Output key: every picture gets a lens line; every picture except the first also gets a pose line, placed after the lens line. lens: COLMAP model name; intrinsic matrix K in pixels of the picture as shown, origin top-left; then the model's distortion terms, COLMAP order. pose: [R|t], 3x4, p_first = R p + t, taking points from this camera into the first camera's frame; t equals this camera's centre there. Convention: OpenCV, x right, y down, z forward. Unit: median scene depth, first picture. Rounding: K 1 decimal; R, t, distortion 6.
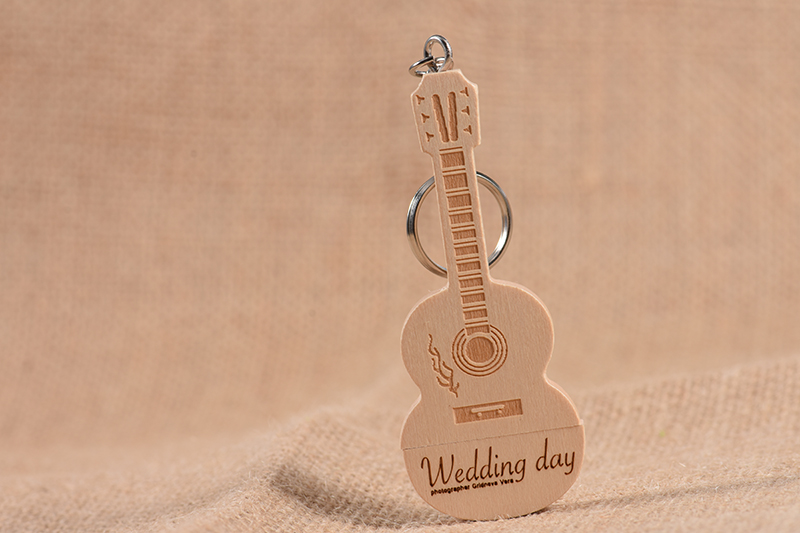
lens RADIAL K [[3477.6, 0, 400.0], [0, 3477.6, 266.5], [0, 0, 1]] dist [-0.155897, -1.852207]
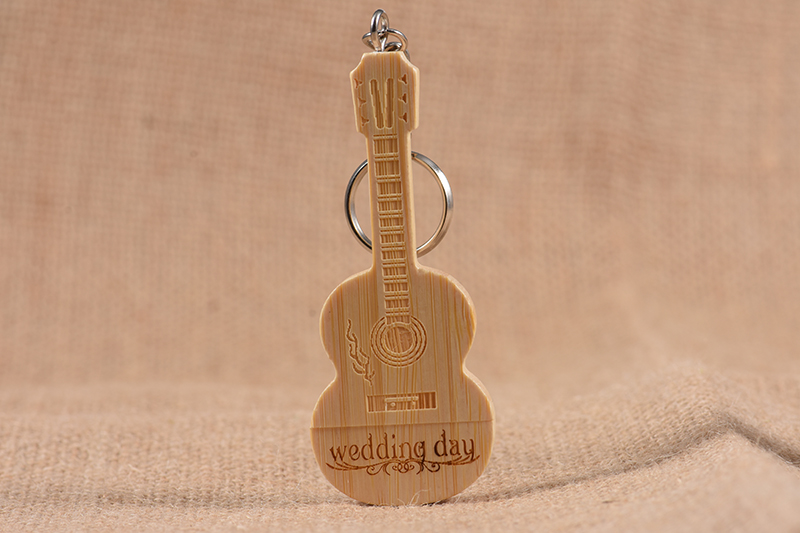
lens RADIAL K [[3477.6, 0, 400.0], [0, 3477.6, 266.5], [0, 0, 1]] dist [-0.155897, -1.852207]
pose [[0.990971, 0.075607, 0.110722, -0.156525], [-0.075104, 0.997138, -0.008711, 0.021110], [-0.111063, 0.000317, 0.993813, 0.024722]]
